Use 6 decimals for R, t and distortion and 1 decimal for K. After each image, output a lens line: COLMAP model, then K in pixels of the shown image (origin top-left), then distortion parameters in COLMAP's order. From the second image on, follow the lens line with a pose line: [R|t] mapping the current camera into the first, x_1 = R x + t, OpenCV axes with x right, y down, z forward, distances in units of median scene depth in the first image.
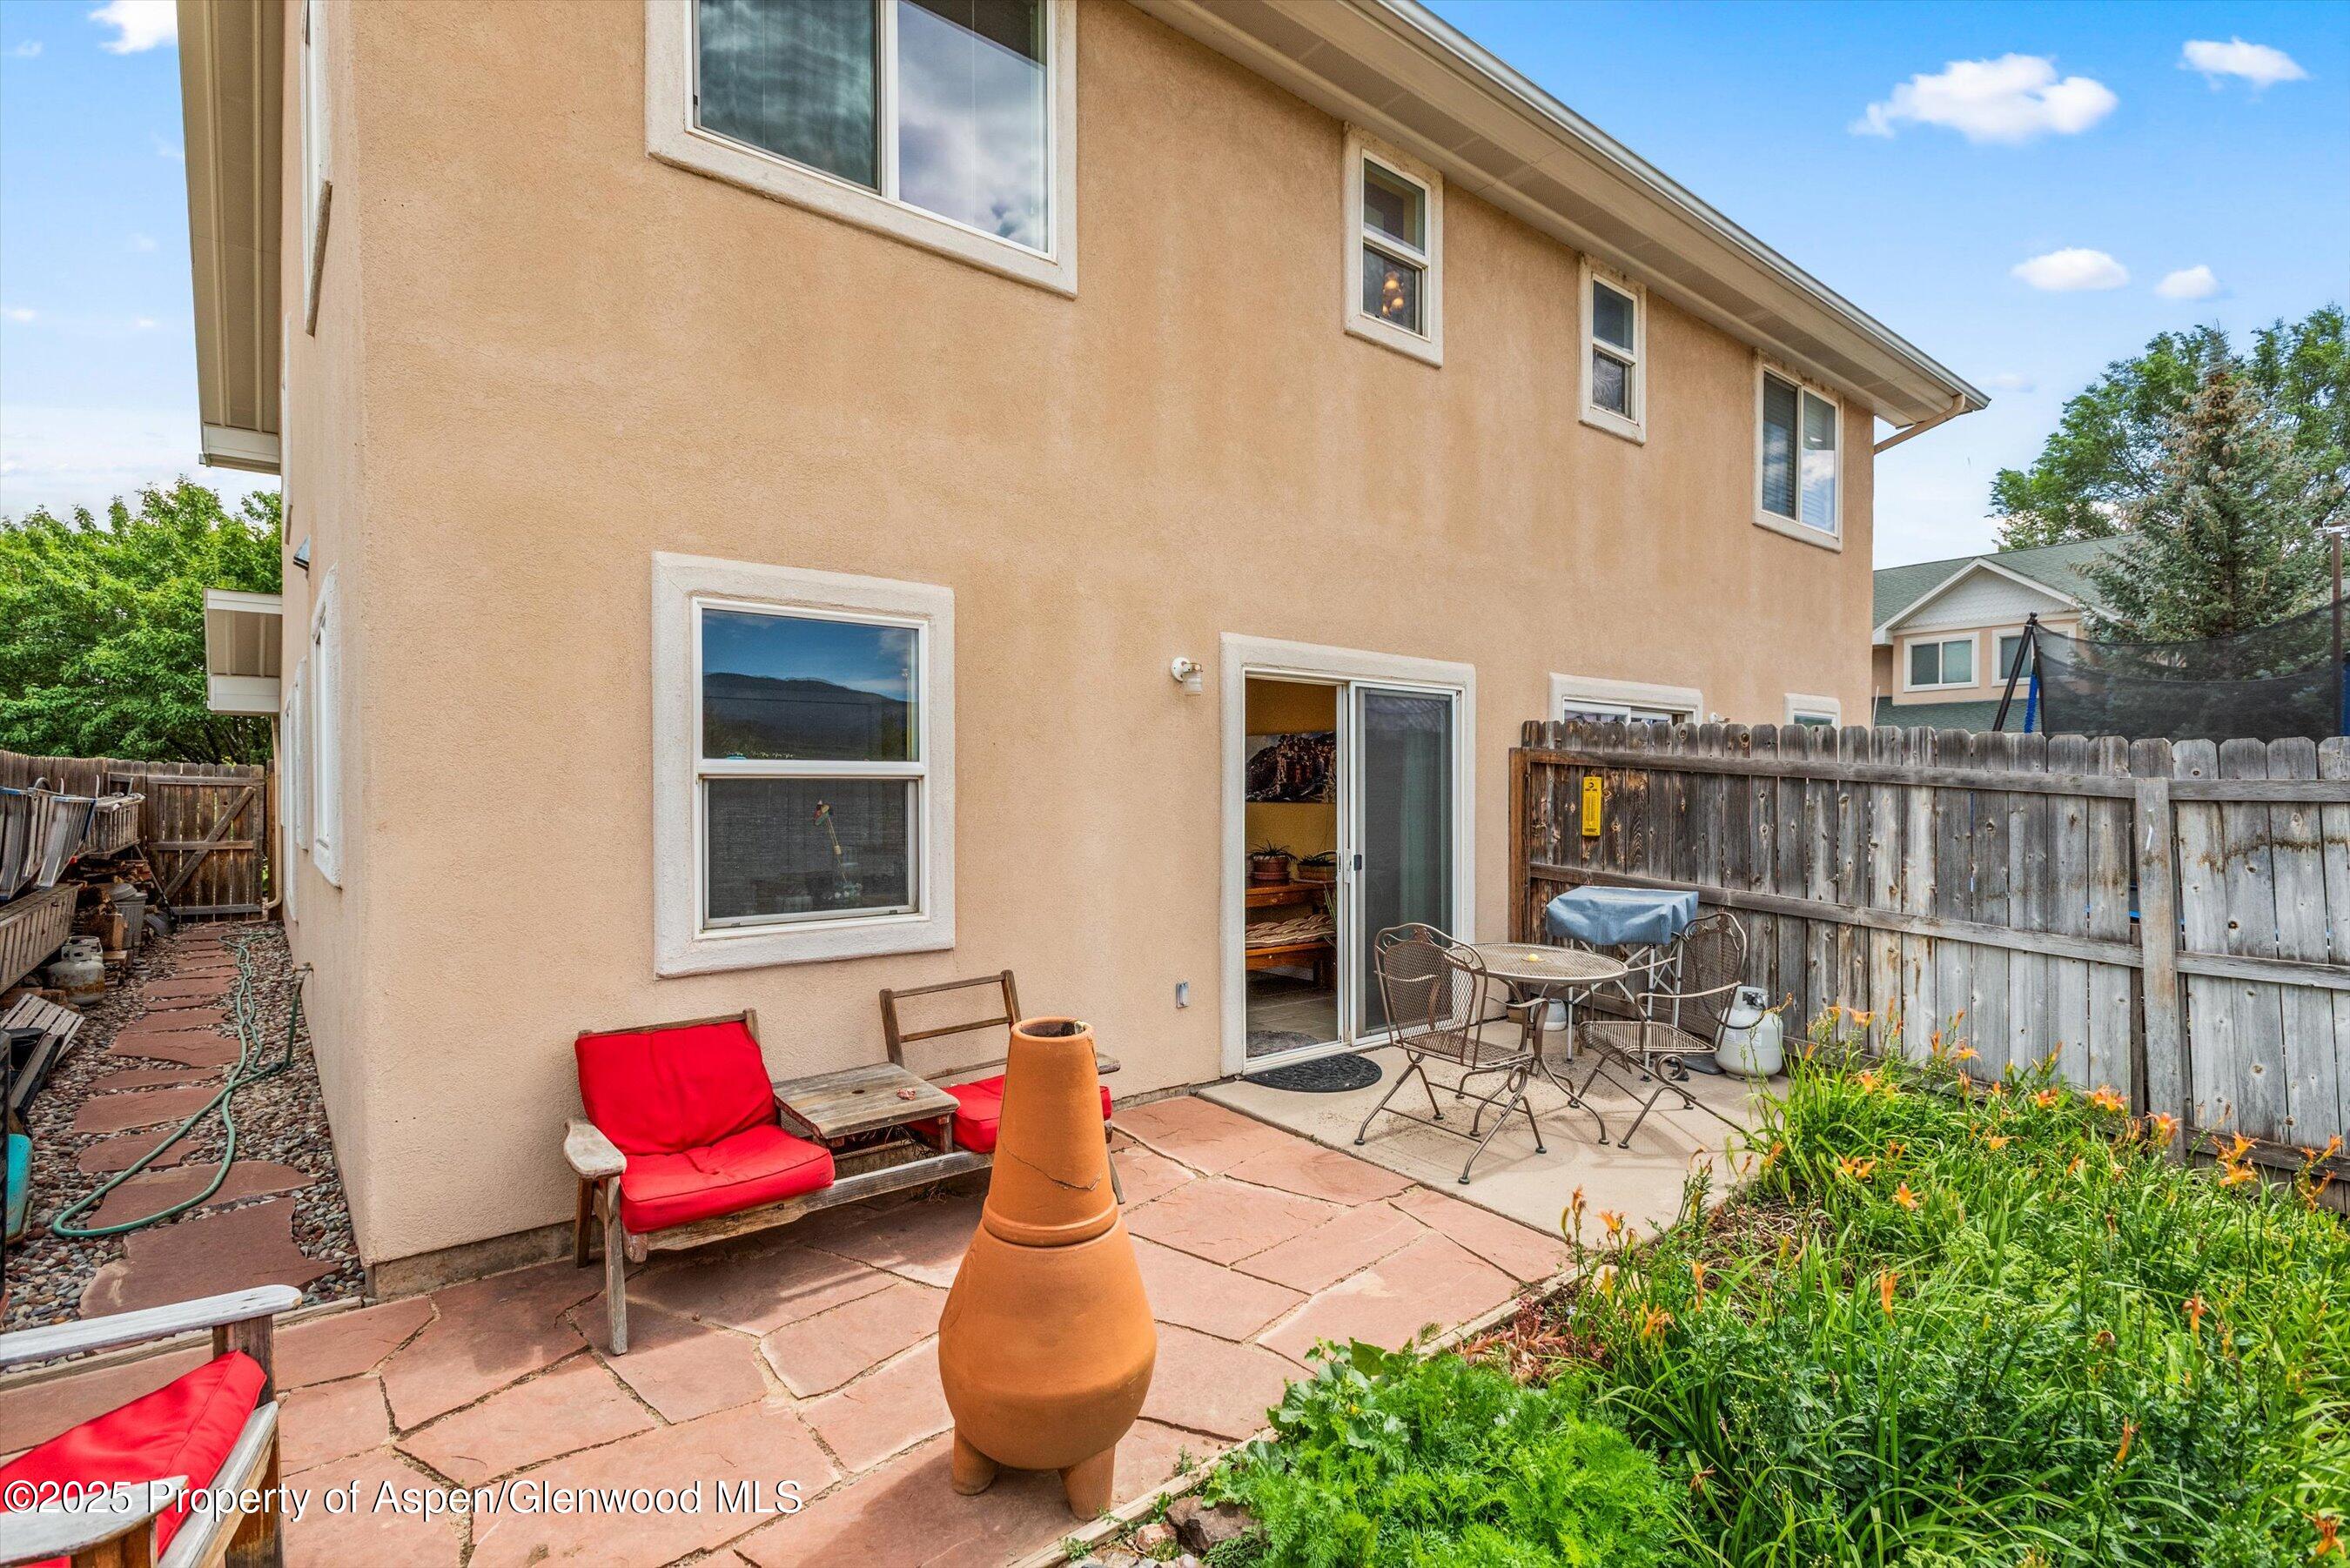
lens RADIAL K [[1100.9, 0, 1166.3], [0, 1100.9, 799.3], [0, 0, 1]] dist [0.009322, -0.003670]
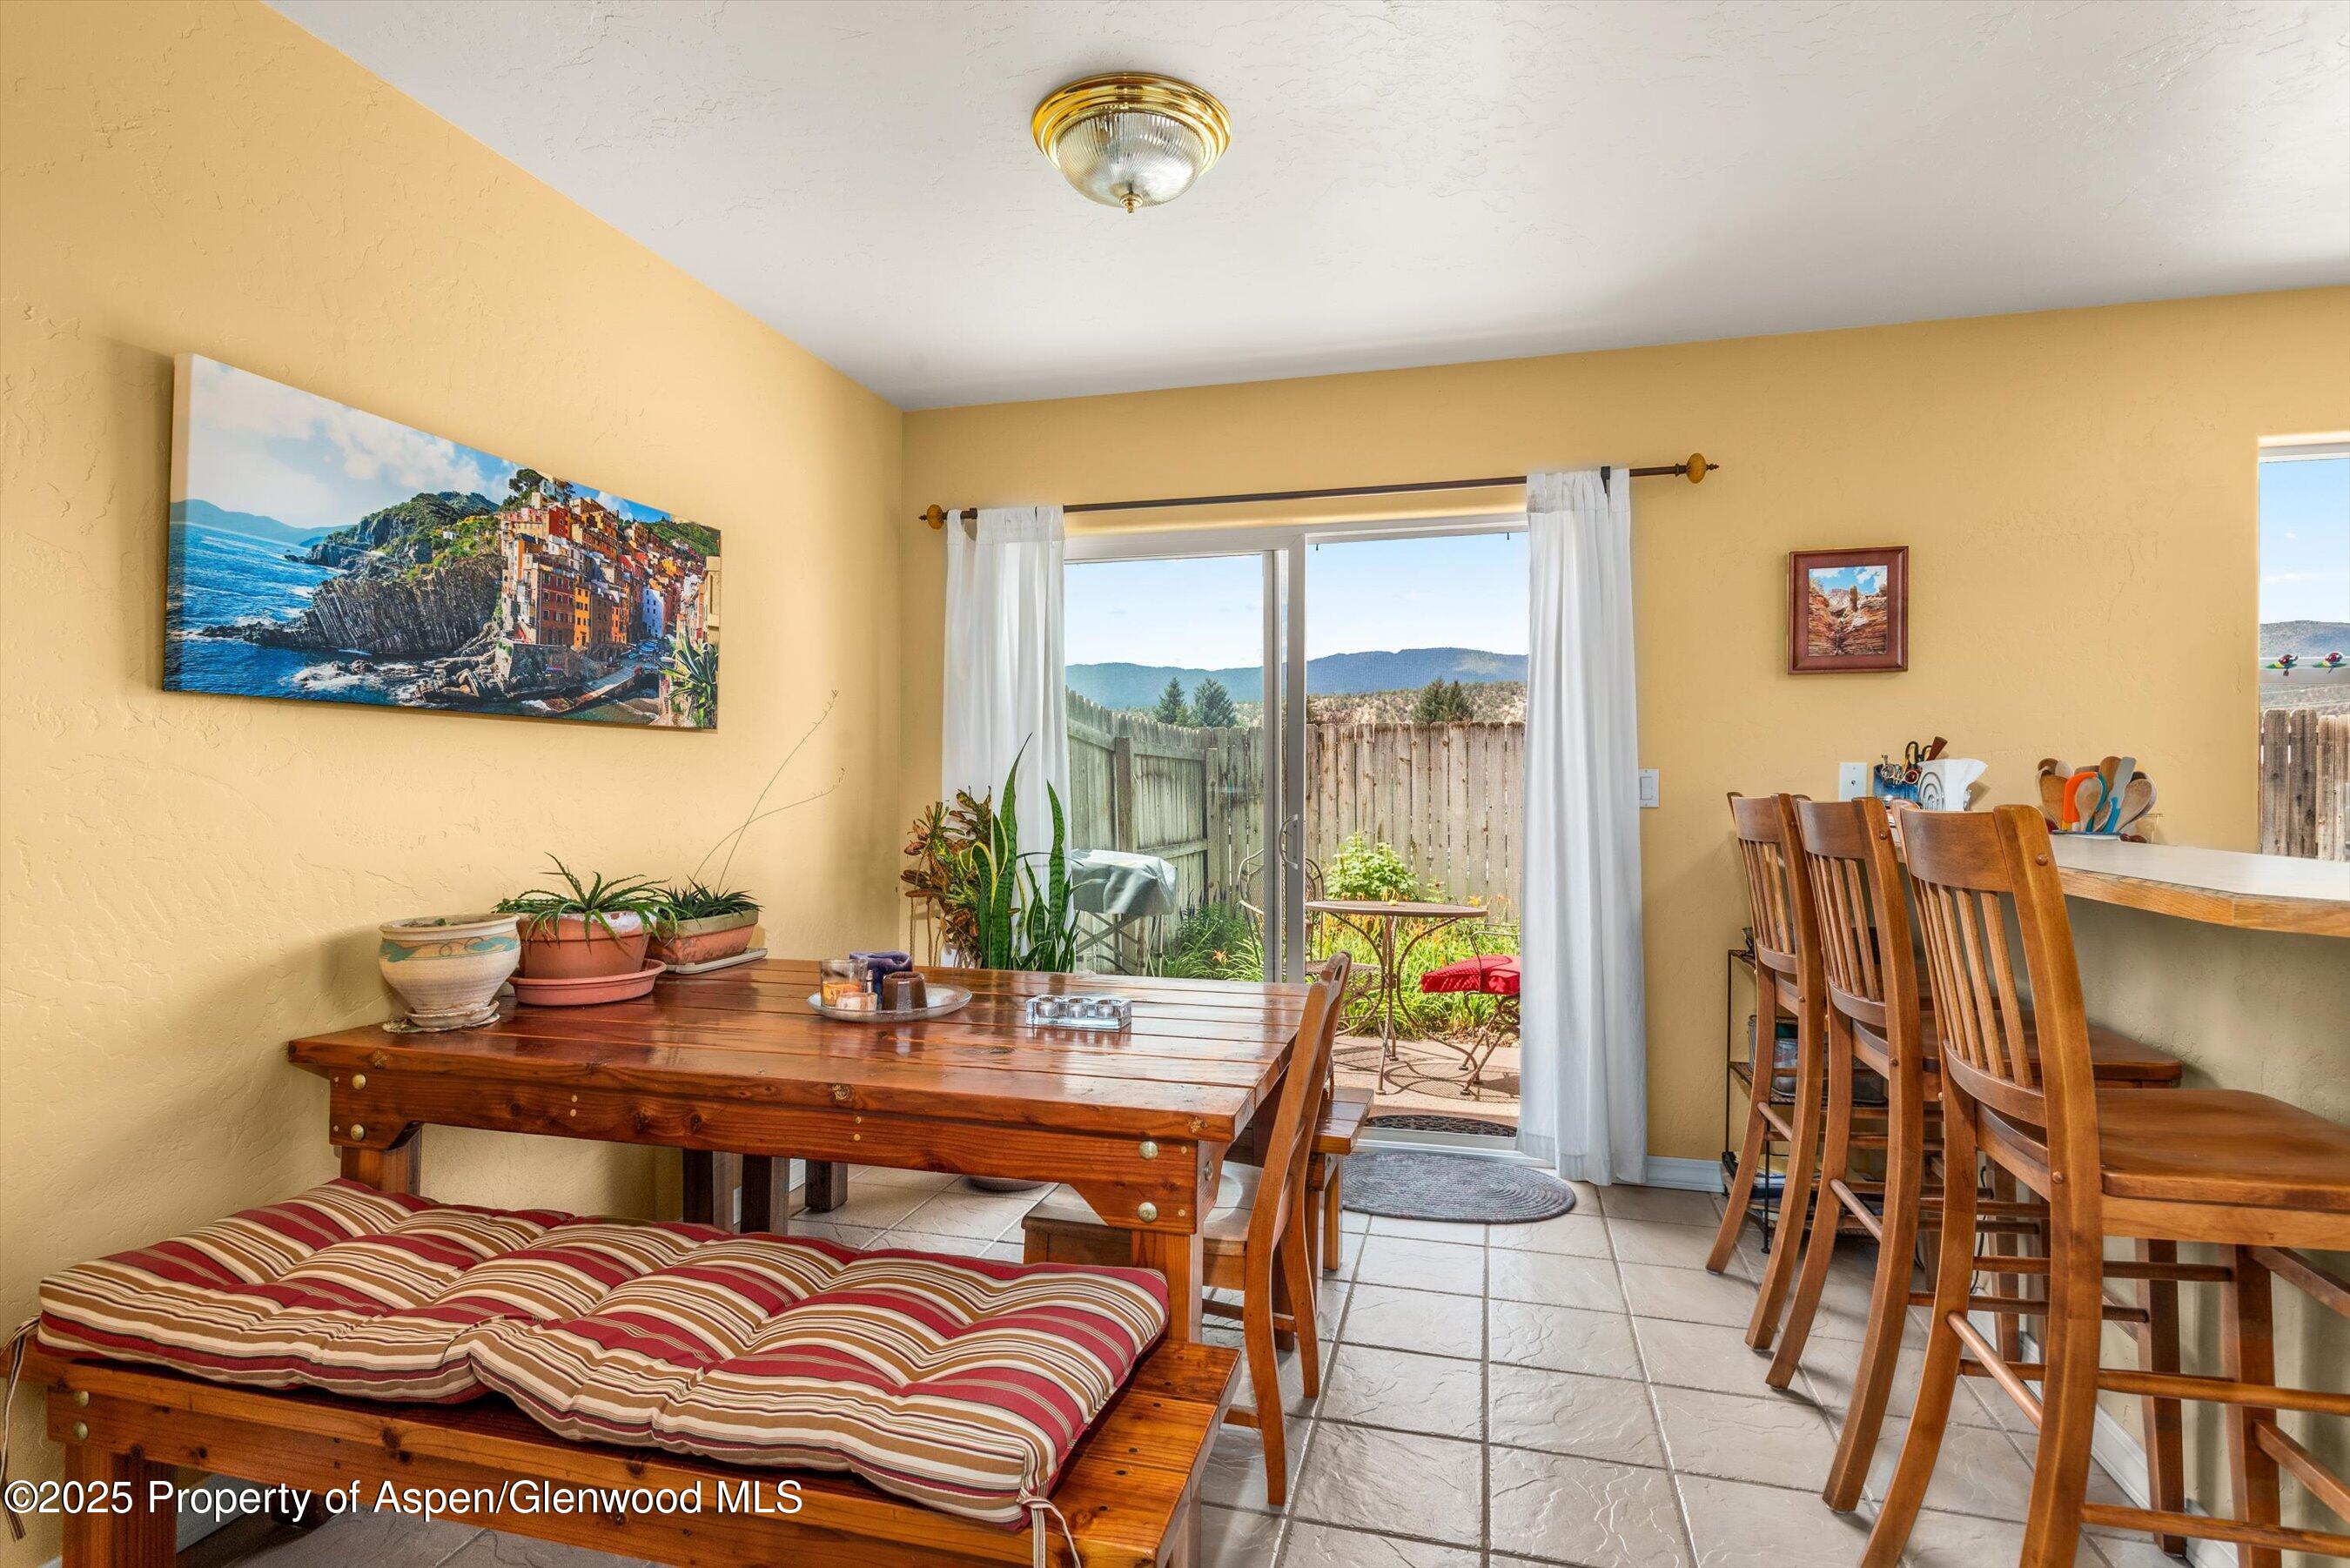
lens RADIAL K [[1100.9, 0, 1189.4], [0, 1100.9, 763.3], [0, 0, 1]] dist [0.009322, -0.003670]
pose [[-0.596817, 0.008856, 0.802328, -0.279761], [0.001327, 0.999949, -0.010051, 0.022787], [-0.802376, -0.004934, -0.596798, 1.388830]]
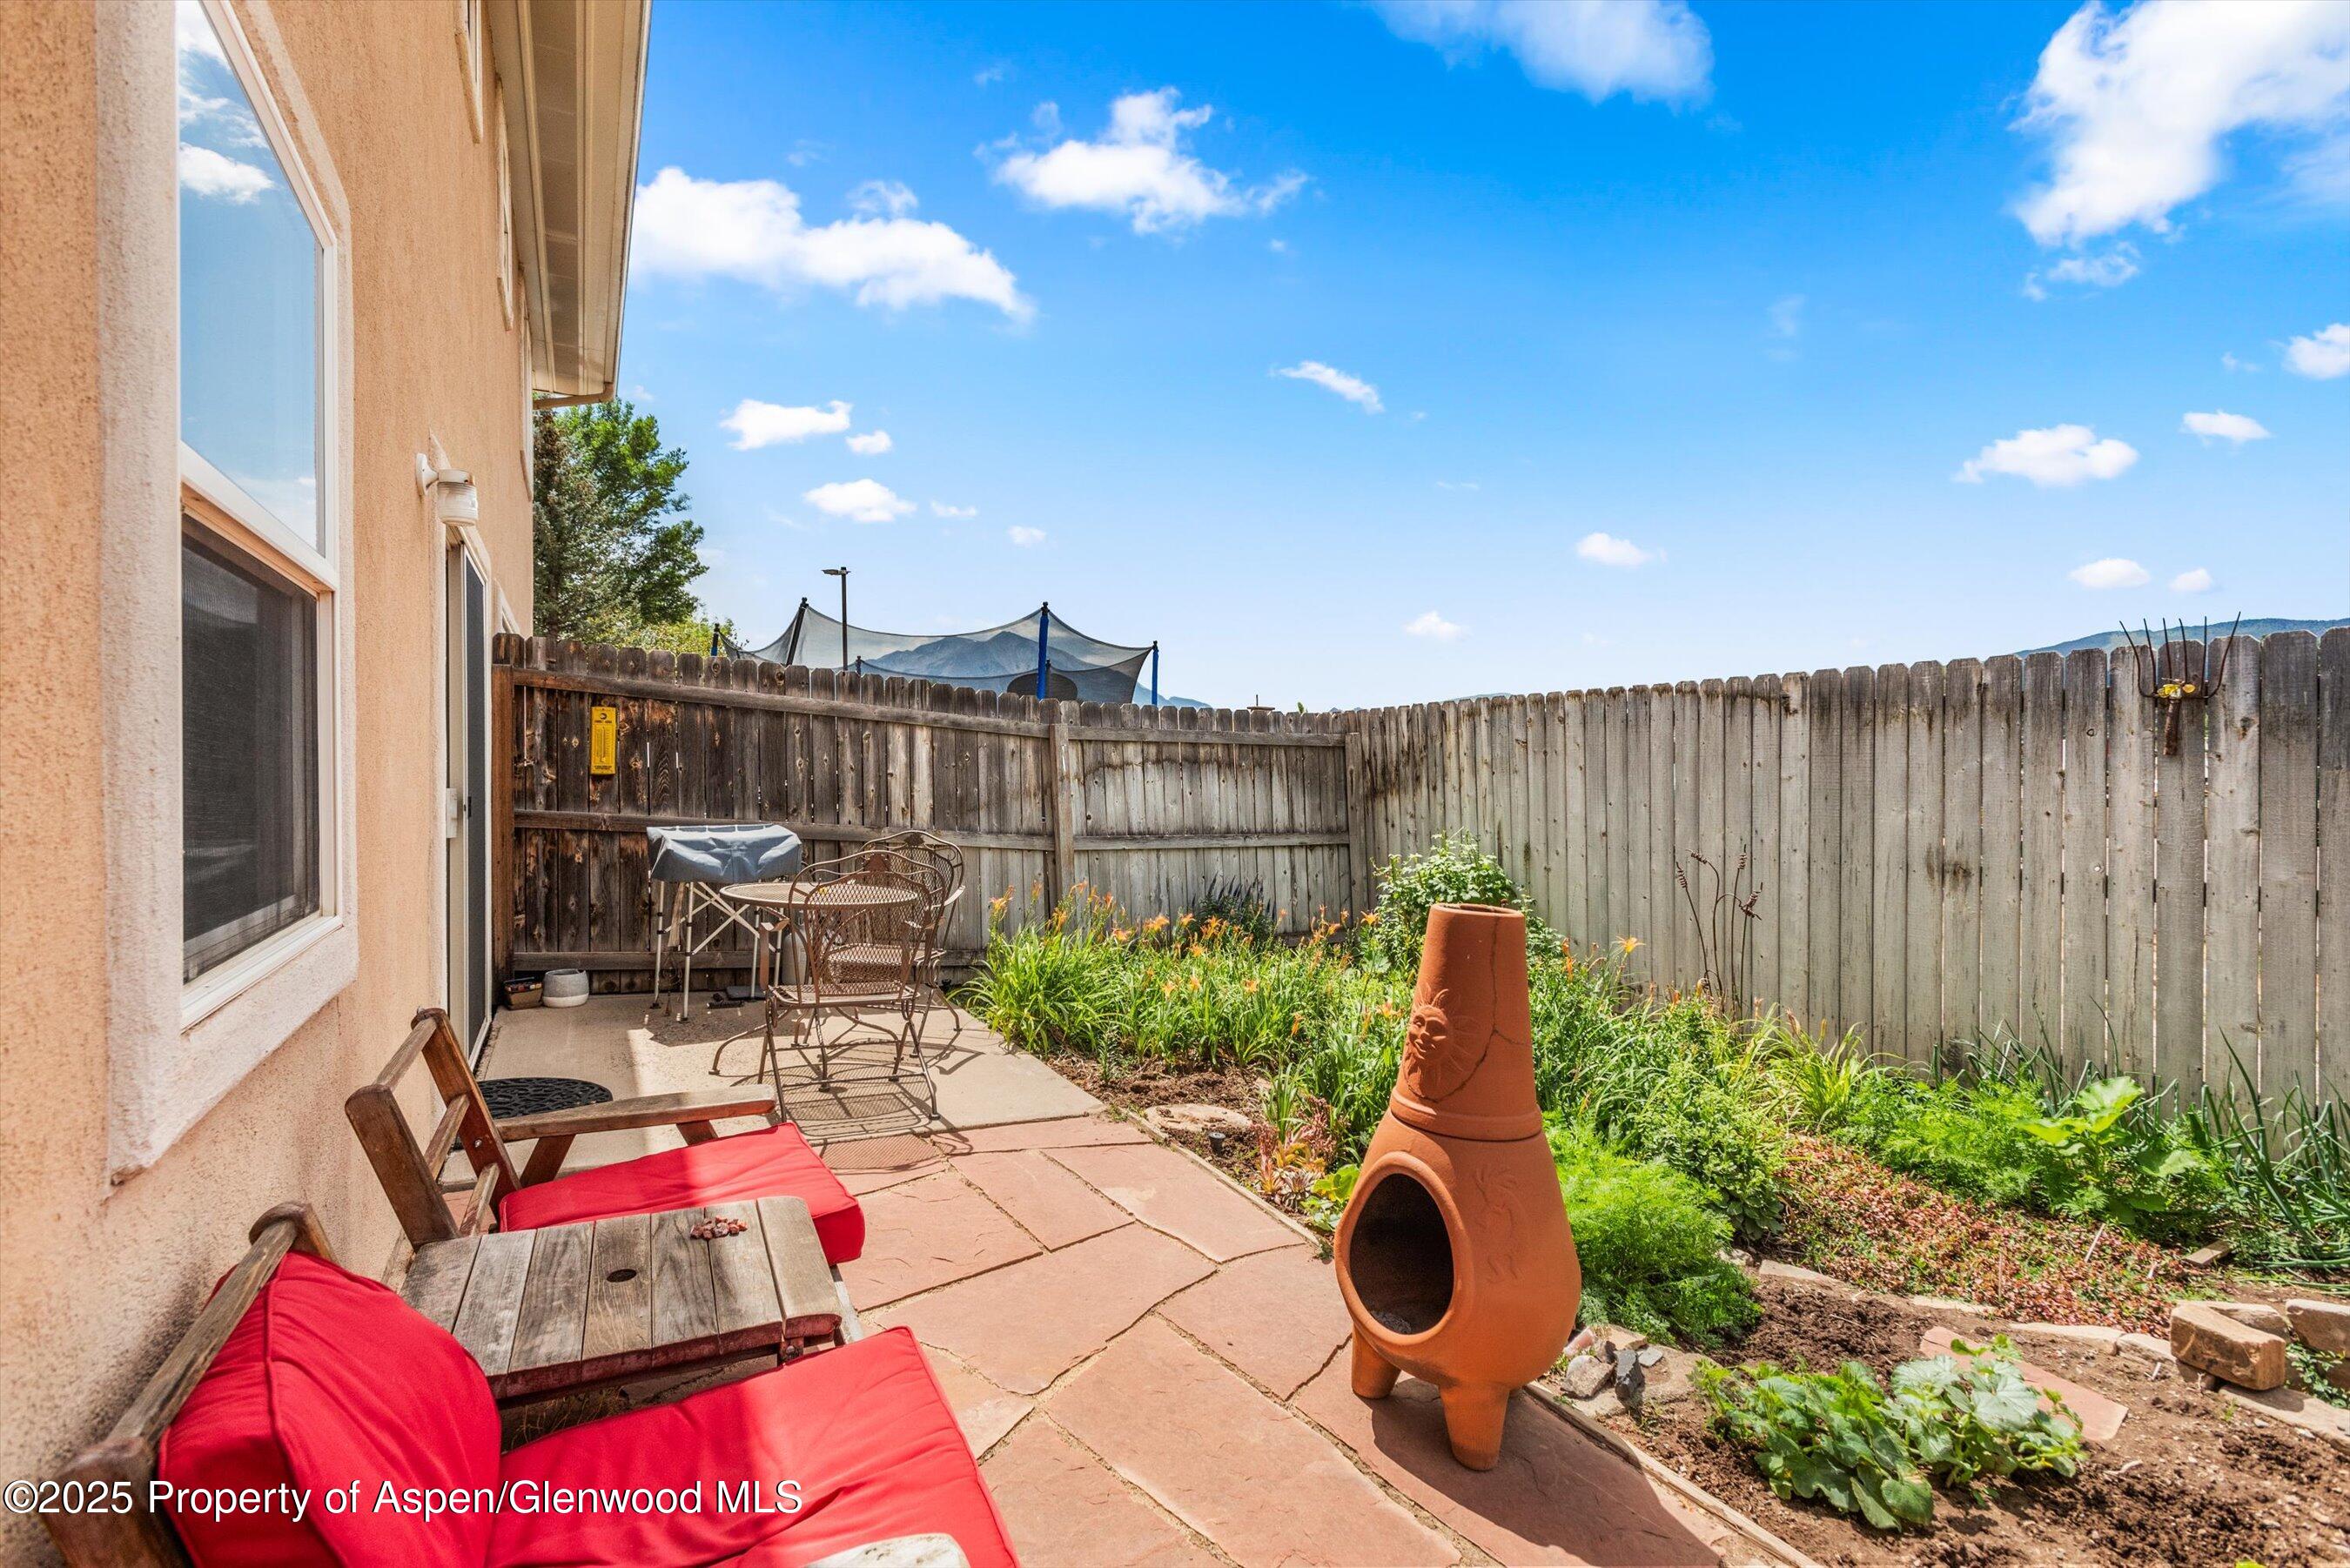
lens RADIAL K [[1100.9, 0, 1175.4], [0, 1100.9, 772.2], [0, 0, 1]] dist [0.009322, -0.003670]
pose [[0.183209, -0.002239, 0.983072, -0.430117], [0.000829, 0.999997, 0.002123, 0.032833], [-0.983074, 0.000426, 0.183210, 0.429763]]
